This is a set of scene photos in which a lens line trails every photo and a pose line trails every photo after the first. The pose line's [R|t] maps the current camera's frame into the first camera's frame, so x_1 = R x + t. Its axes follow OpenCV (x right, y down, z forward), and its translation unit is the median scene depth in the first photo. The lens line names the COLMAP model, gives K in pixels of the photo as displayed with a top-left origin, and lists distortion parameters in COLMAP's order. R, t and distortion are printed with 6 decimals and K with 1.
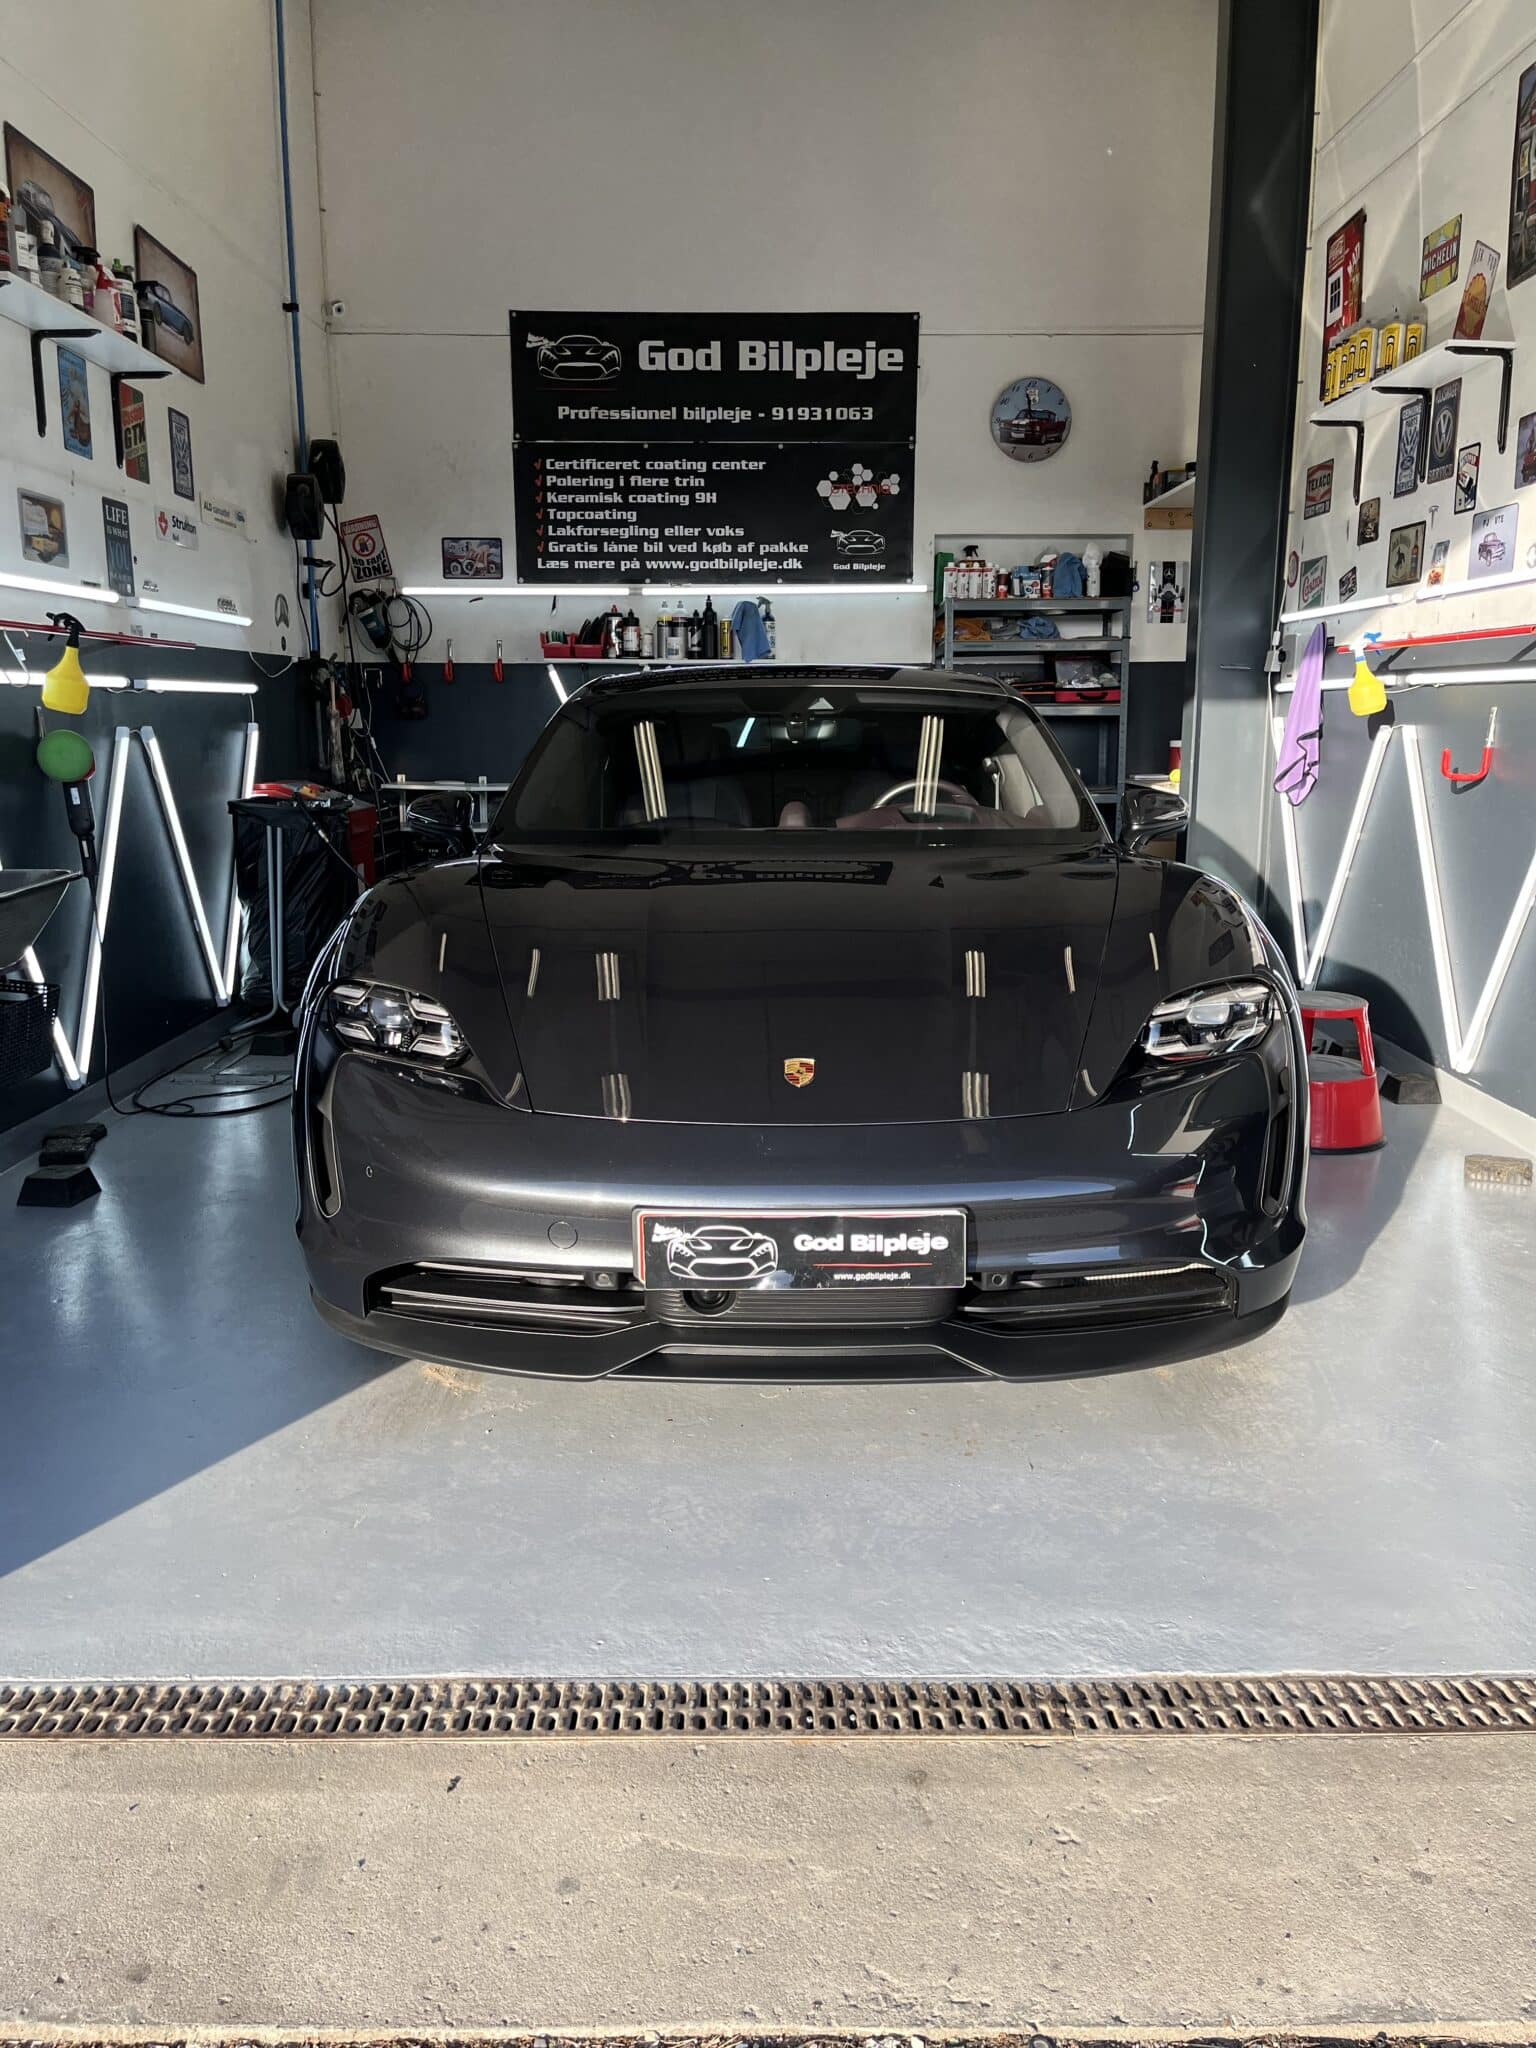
lens RADIAL K [[1578.5, 0, 776.6], [0, 1578.5, 1036.0], [0, 0, 1]] dist [0.040292, -0.063575]
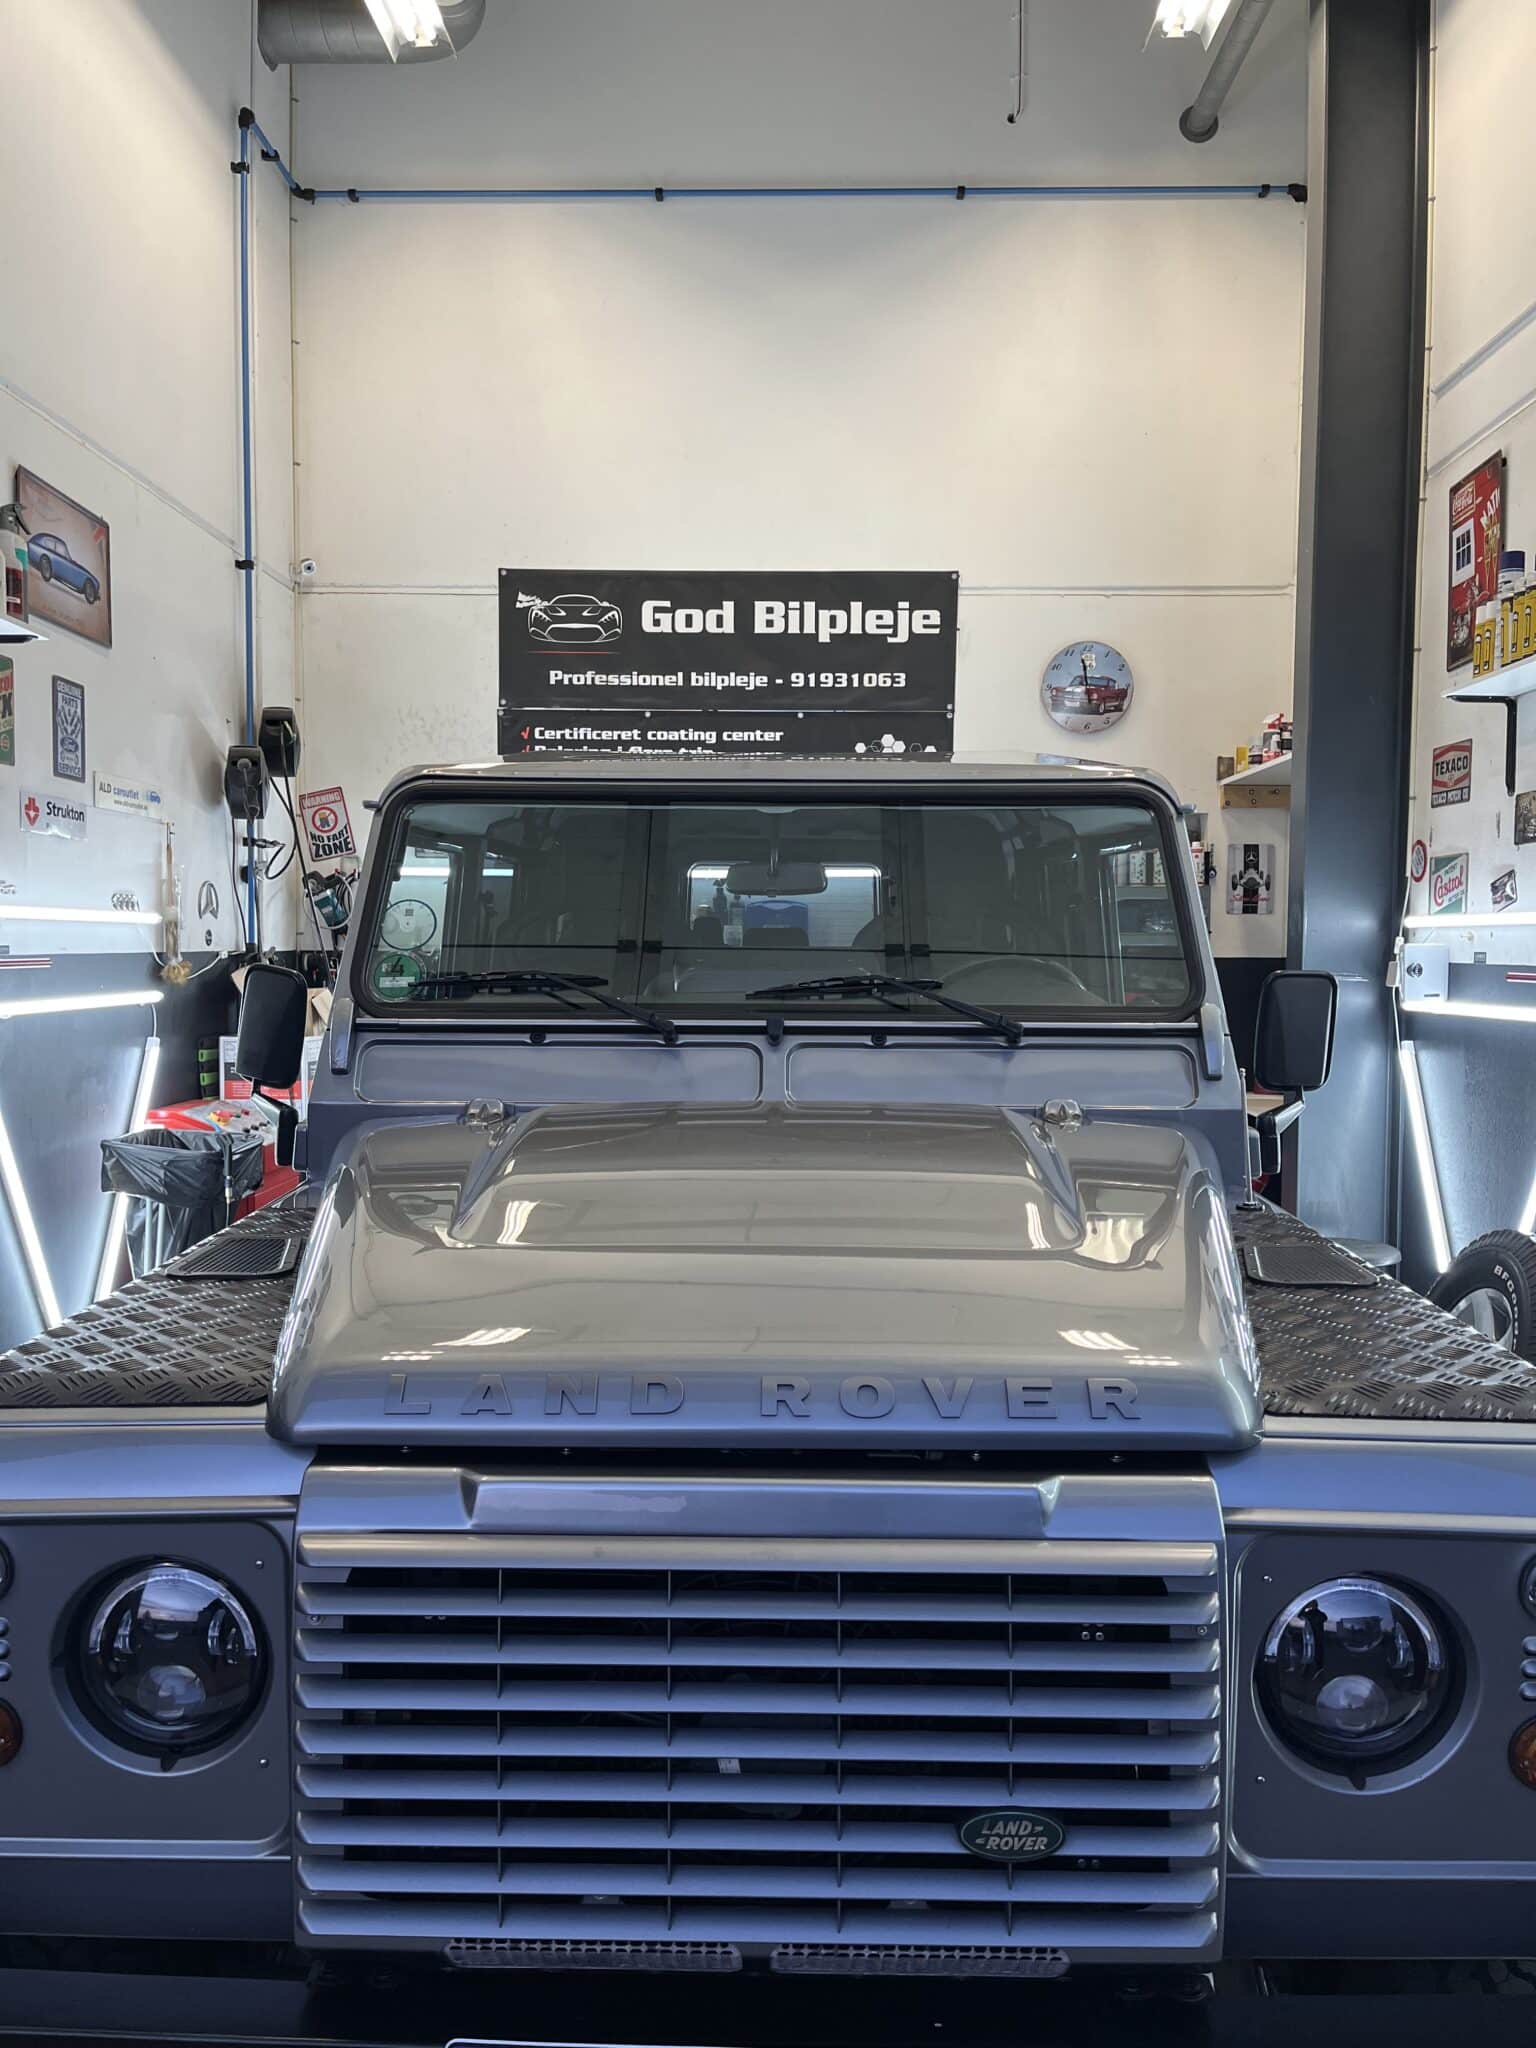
lens RADIAL K [[1578.5, 0, 755.0], [0, 1578.5, 1027.4], [0, 0, 1]] dist [0.040292, -0.063575]
pose [[0.999375, 0.011018, -0.033600, 0.008775], [-0.015912, 0.988698, -0.149074, -0.070408], [0.031578, 0.149515, 0.988255, 0.160768]]
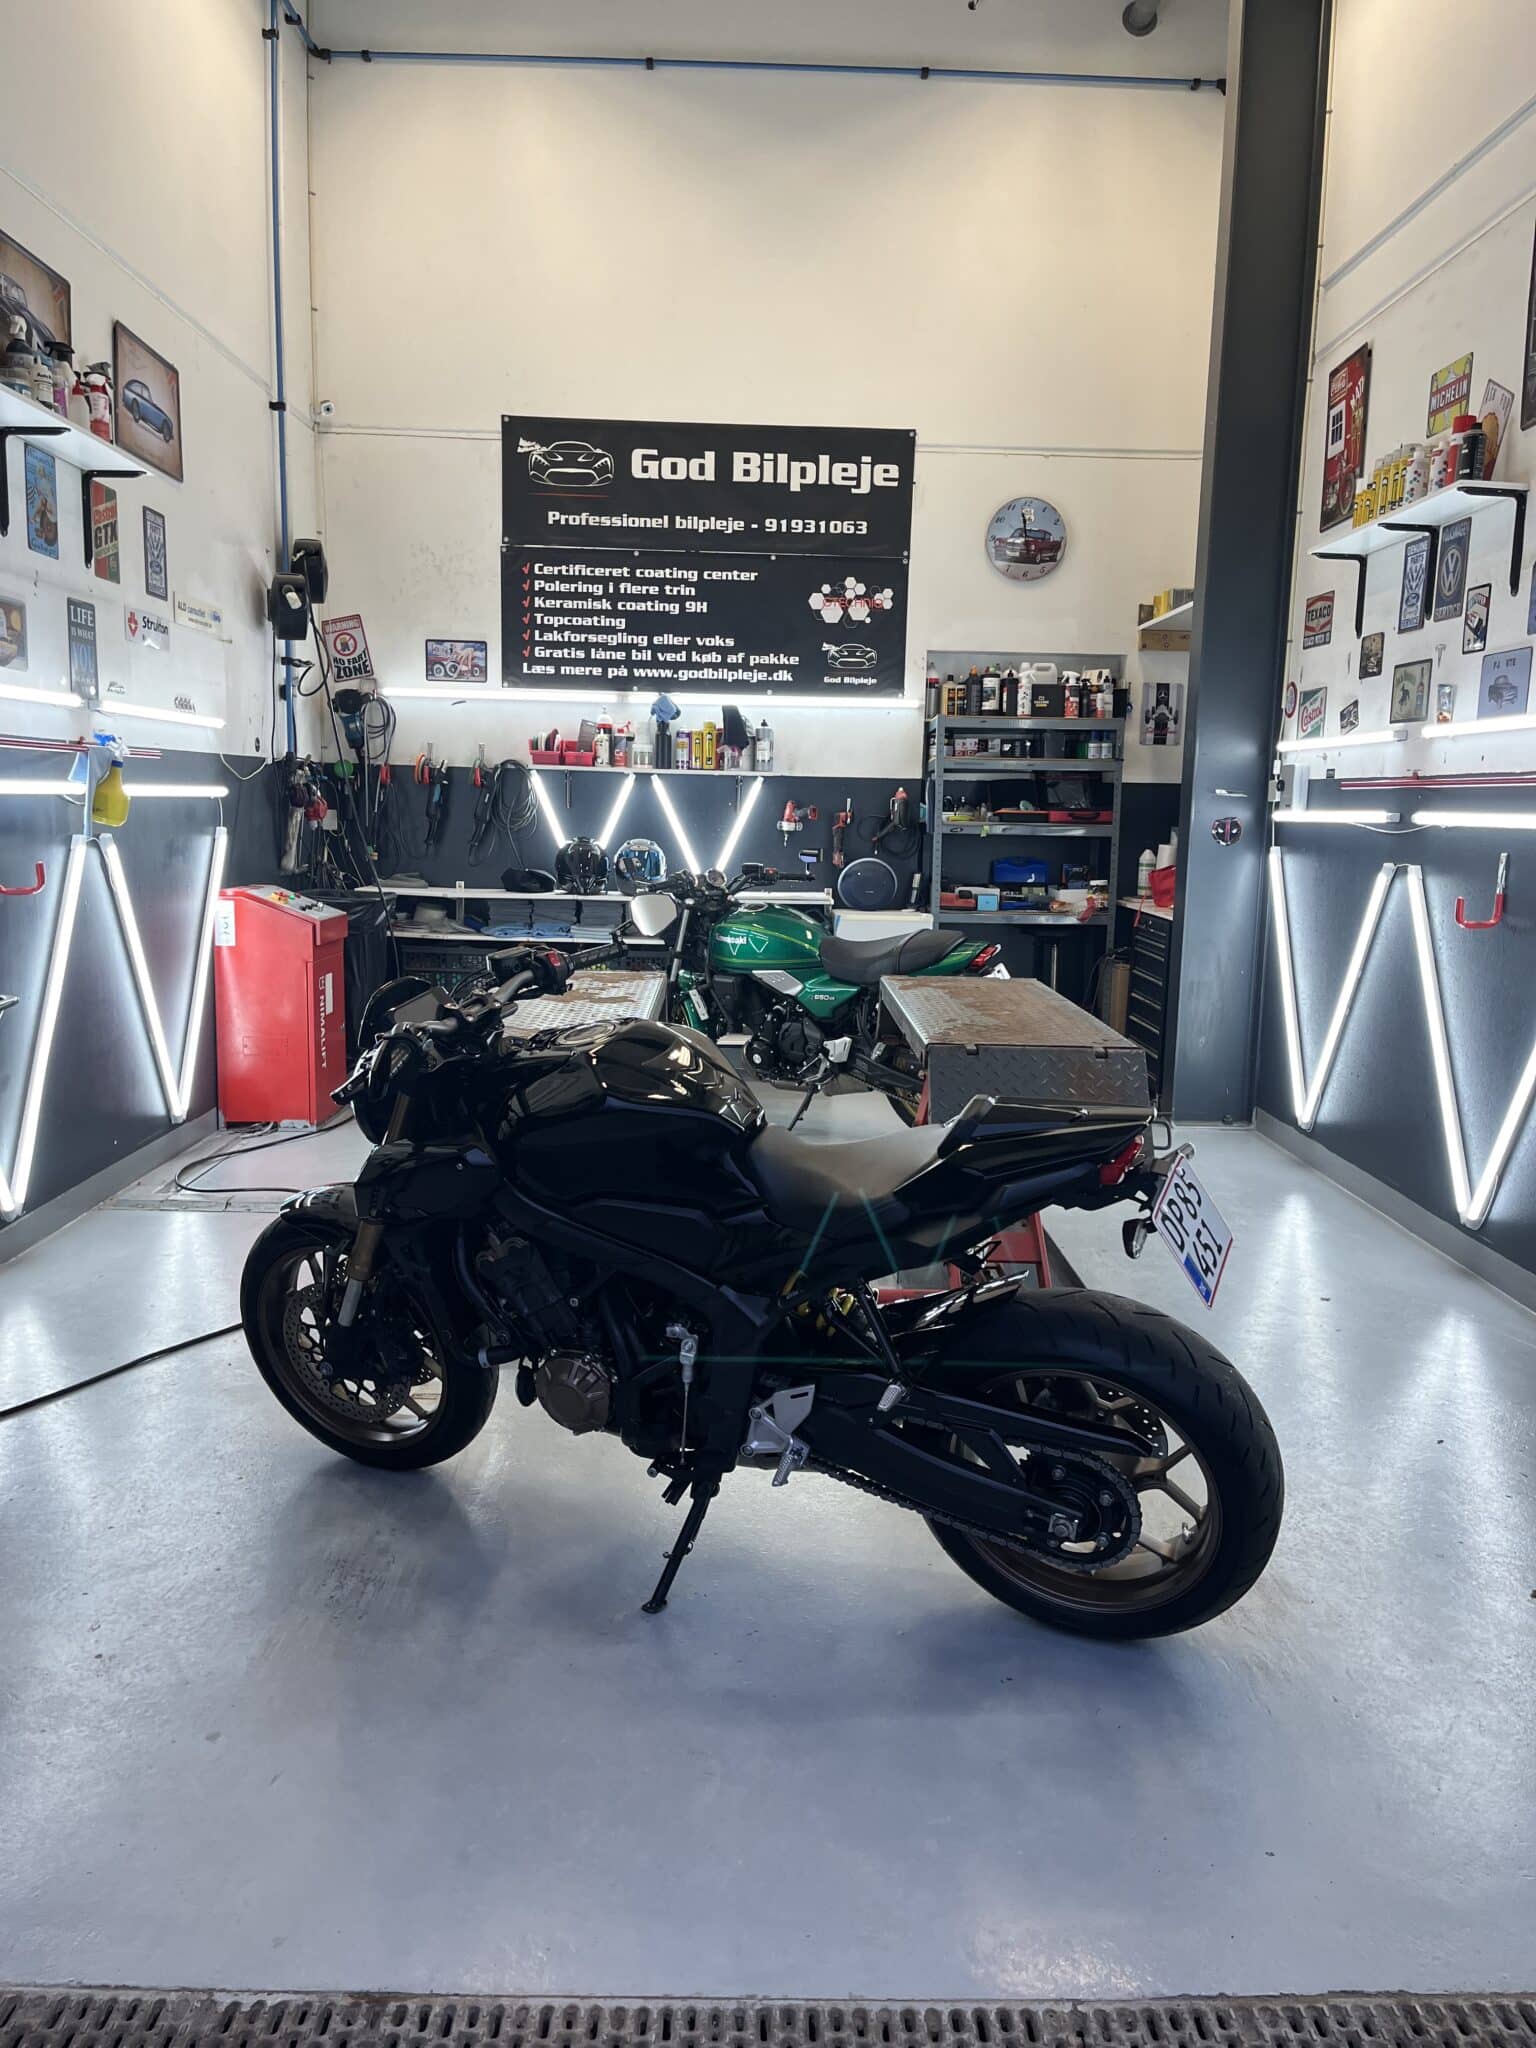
lens RADIAL K [[1578.5, 0, 786.2], [0, 1578.5, 1051.0], [0, 0, 1]] dist [0.040292, -0.063575]
pose [[0.999559, 0.022344, 0.019560, -0.001816], [-0.021418, 0.998696, -0.046351, -0.019769], [-0.020570, 0.045912, 0.998734, 0.028904]]
